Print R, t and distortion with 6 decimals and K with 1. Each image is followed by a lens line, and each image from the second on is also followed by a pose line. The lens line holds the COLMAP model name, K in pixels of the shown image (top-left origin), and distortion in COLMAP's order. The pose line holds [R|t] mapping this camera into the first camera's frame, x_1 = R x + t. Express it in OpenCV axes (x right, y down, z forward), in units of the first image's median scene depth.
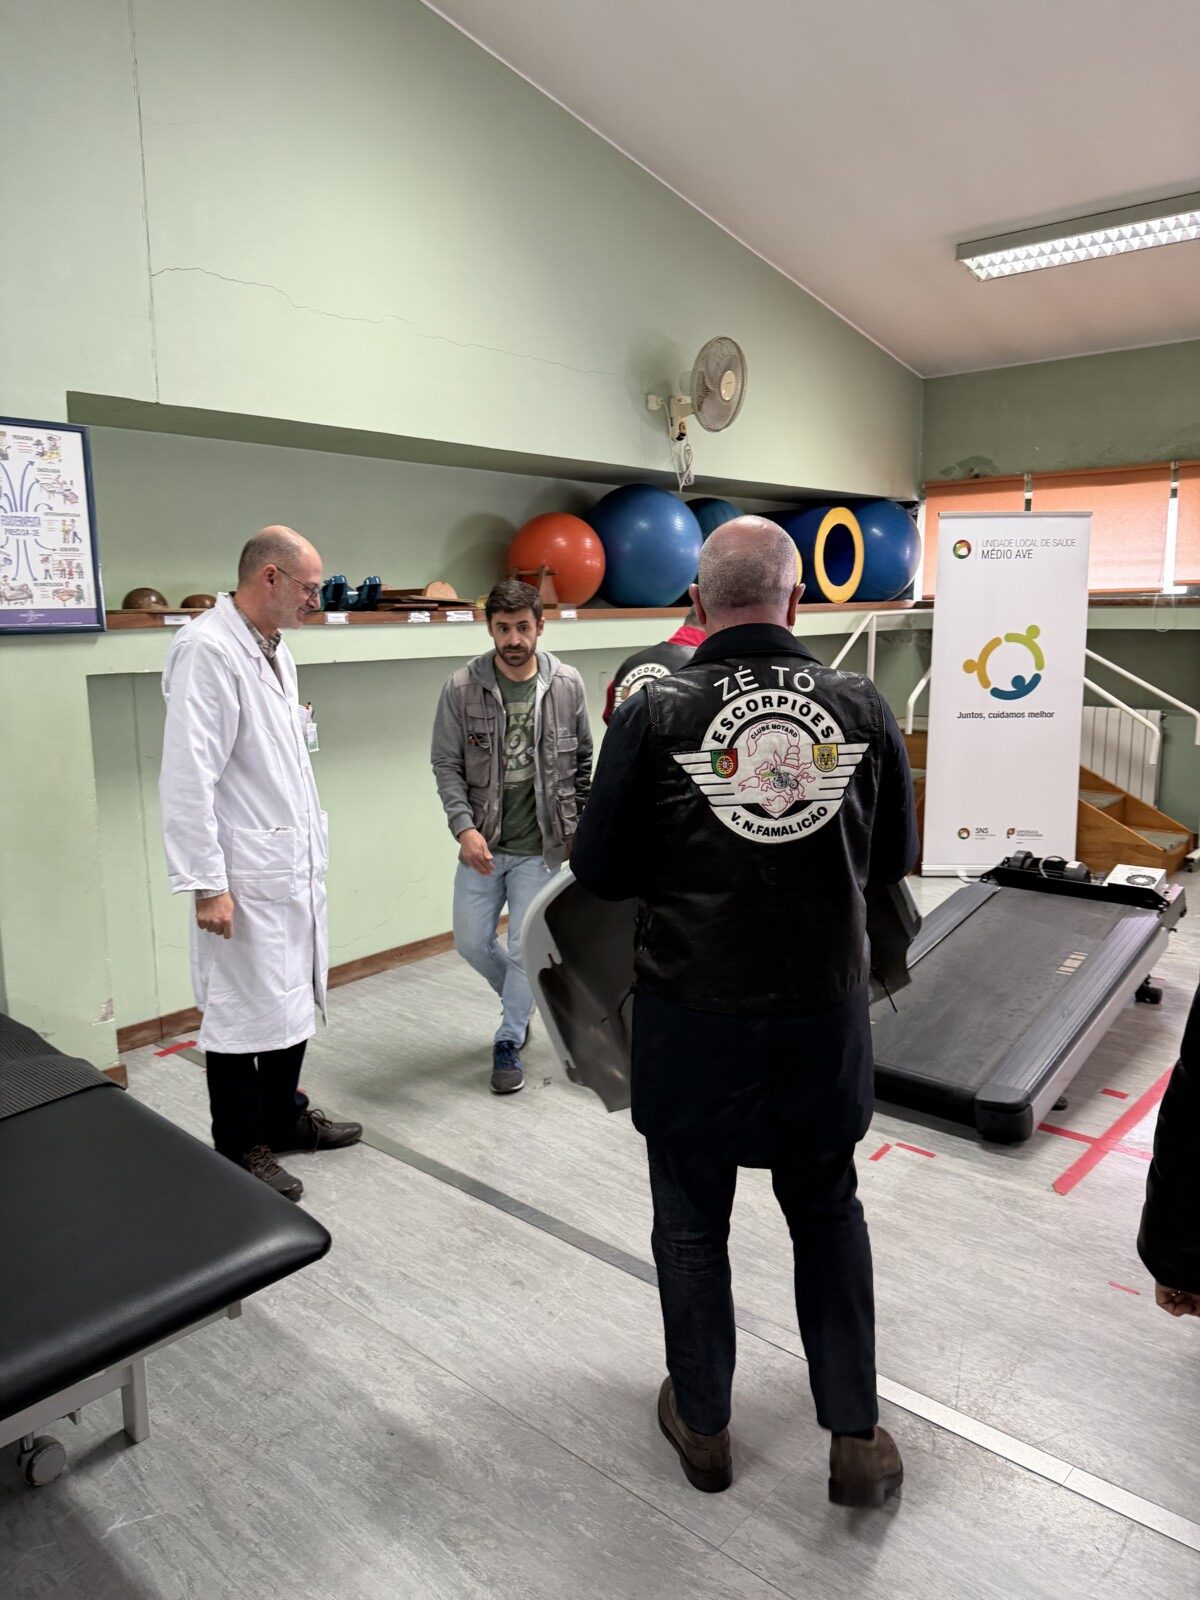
lens RADIAL K [[1140.0, 0, 579.2], [0, 1140.0, 793.1], [0, 0, 1]] dist [0.023563, -0.038956]
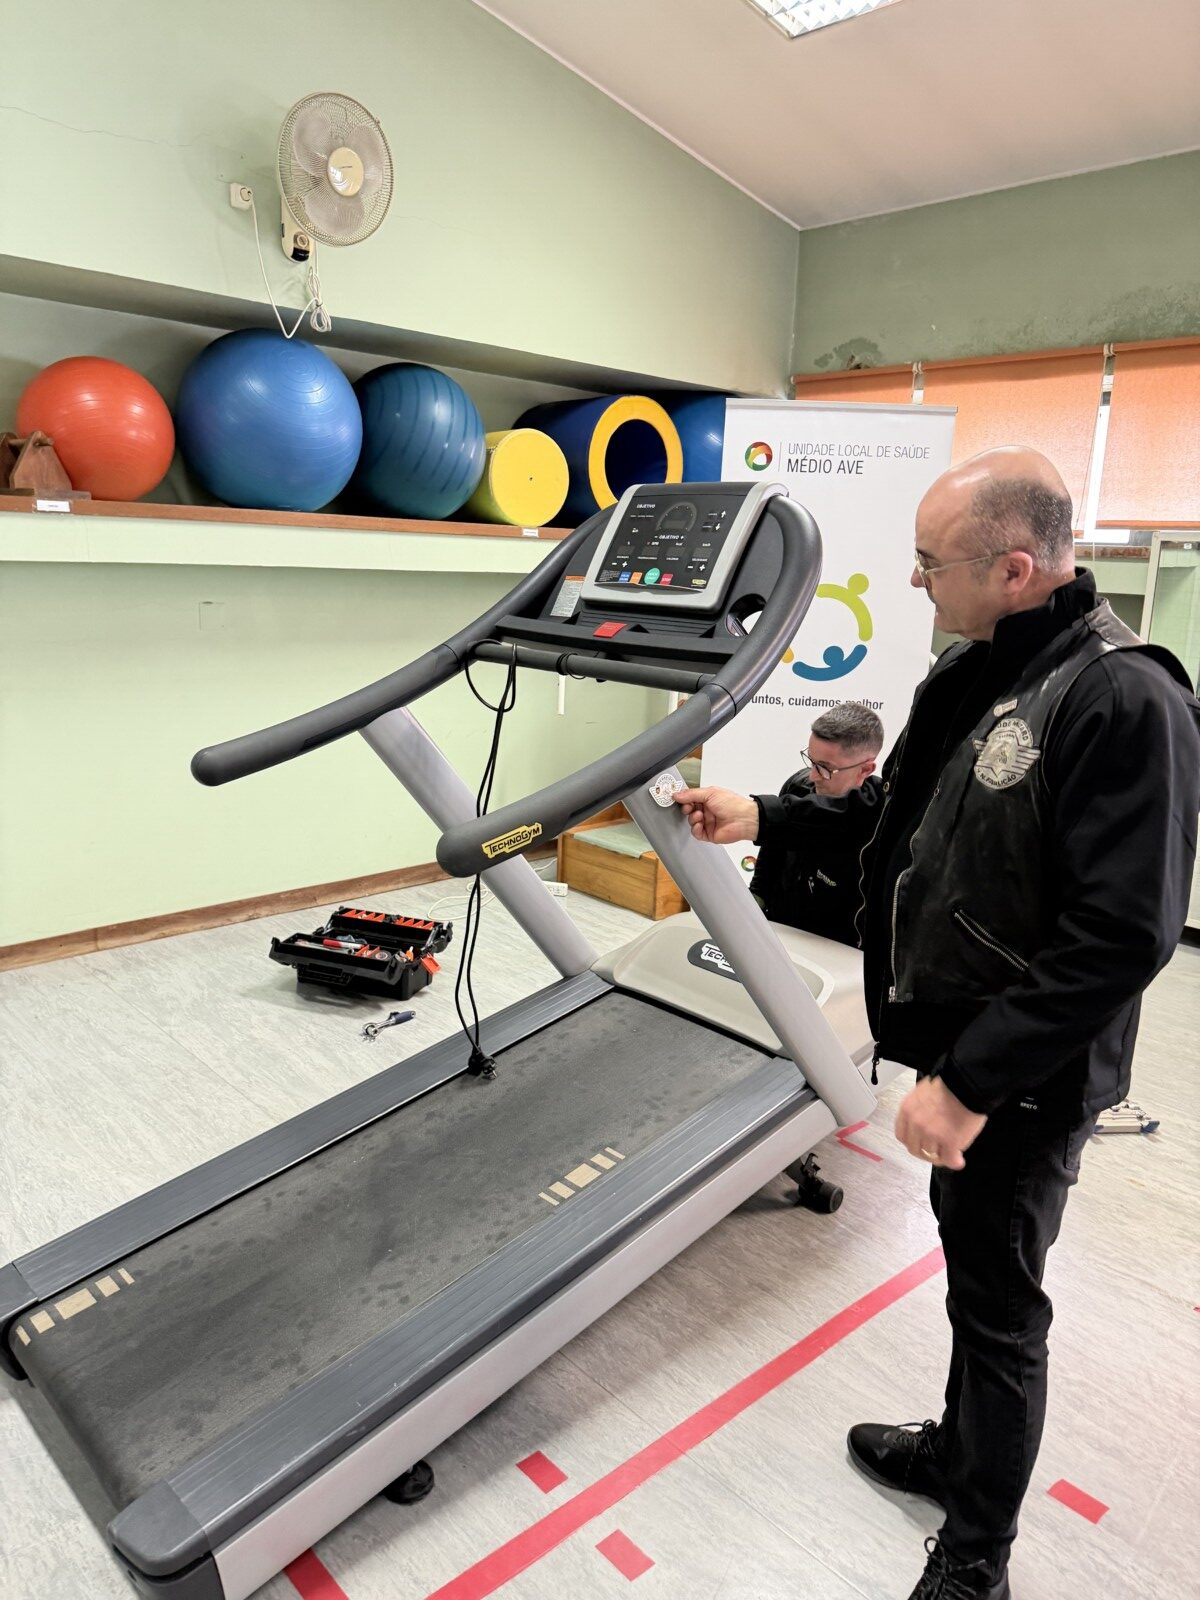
lens RADIAL K [[1140.0, 0, 591.6], [0, 1140.0, 794.8], [0, 0, 1]] dist [0.023563, -0.038956]
pose [[0.994800, 0.069623, -0.074336, 0.329725], [-0.066023, 0.996573, 0.049834, -0.041528], [0.077551, -0.044667, 0.995987, 0.330199]]
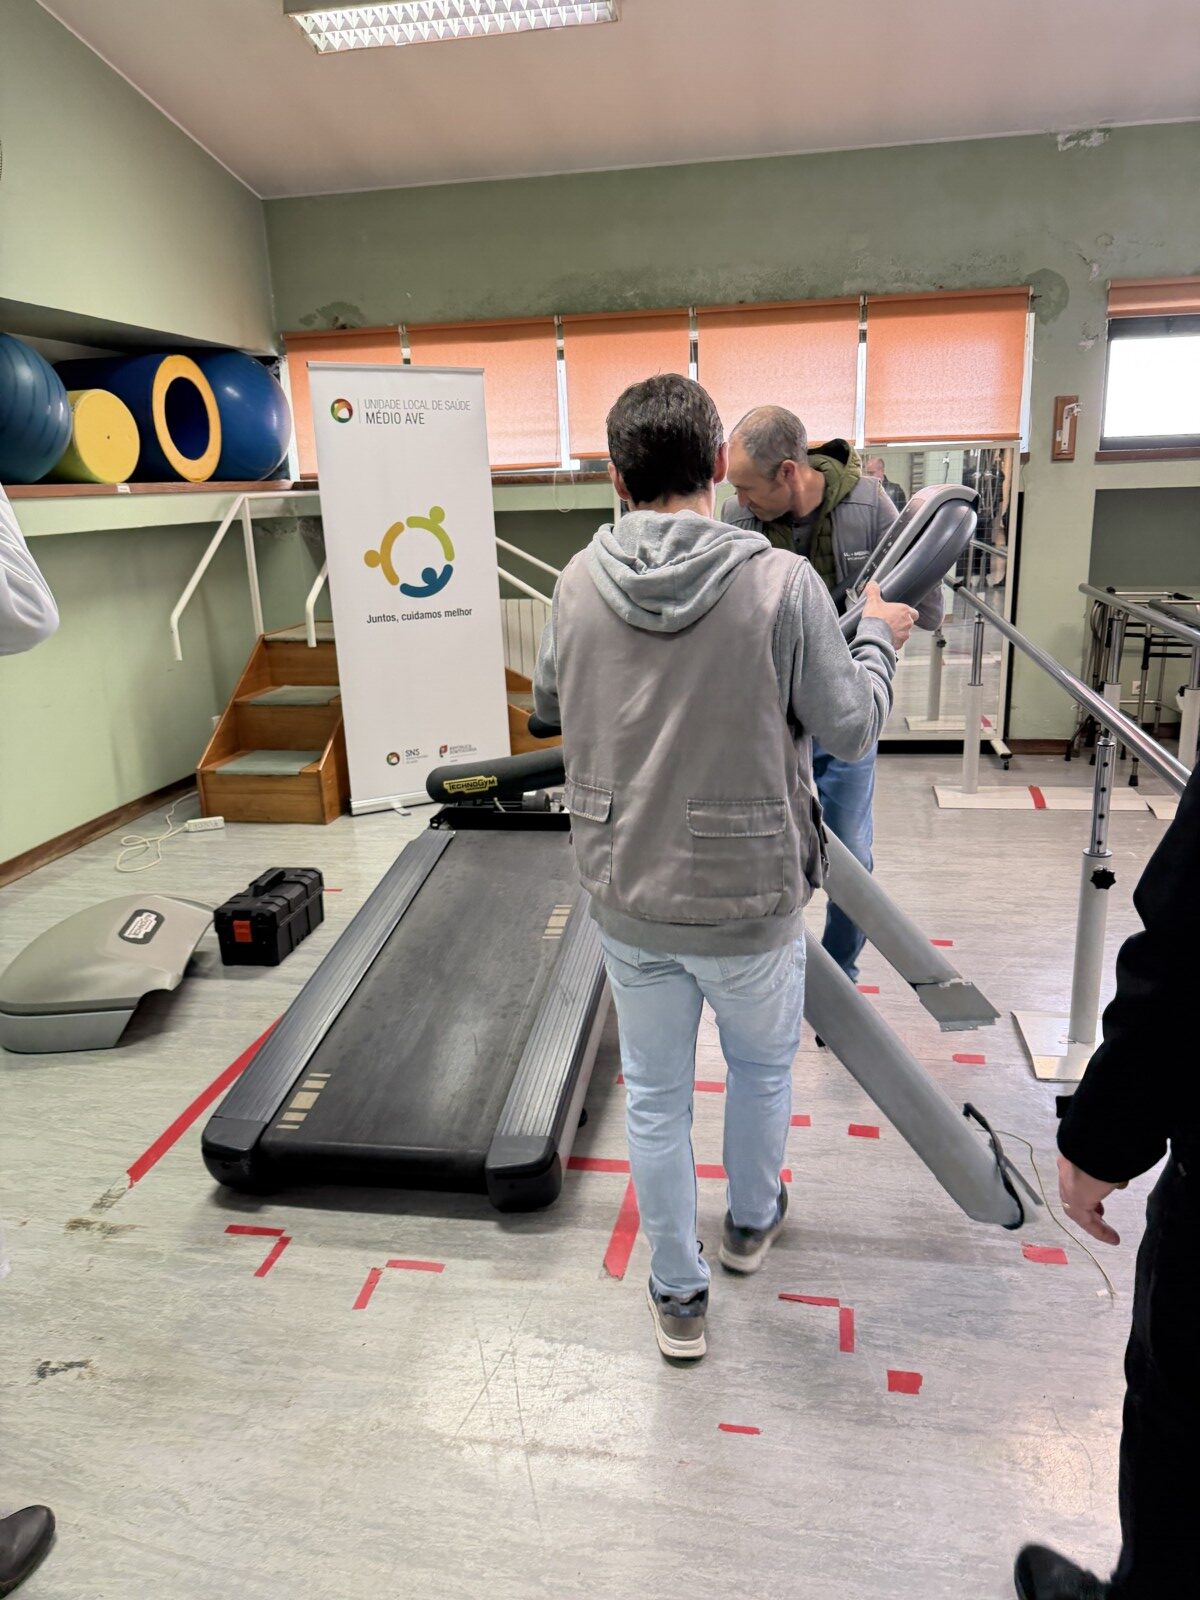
lens RADIAL K [[1140.0, 0, 621.8], [0, 1140.0, 812.6], [0, 0, 1]] dist [0.023563, -0.038956]
pose [[0.848404, -0.158734, 0.504989, 0.054579], [0.105673, 0.985566, 0.132259, -0.021923], [-0.518694, -0.058845, 0.852933, 0.211985]]
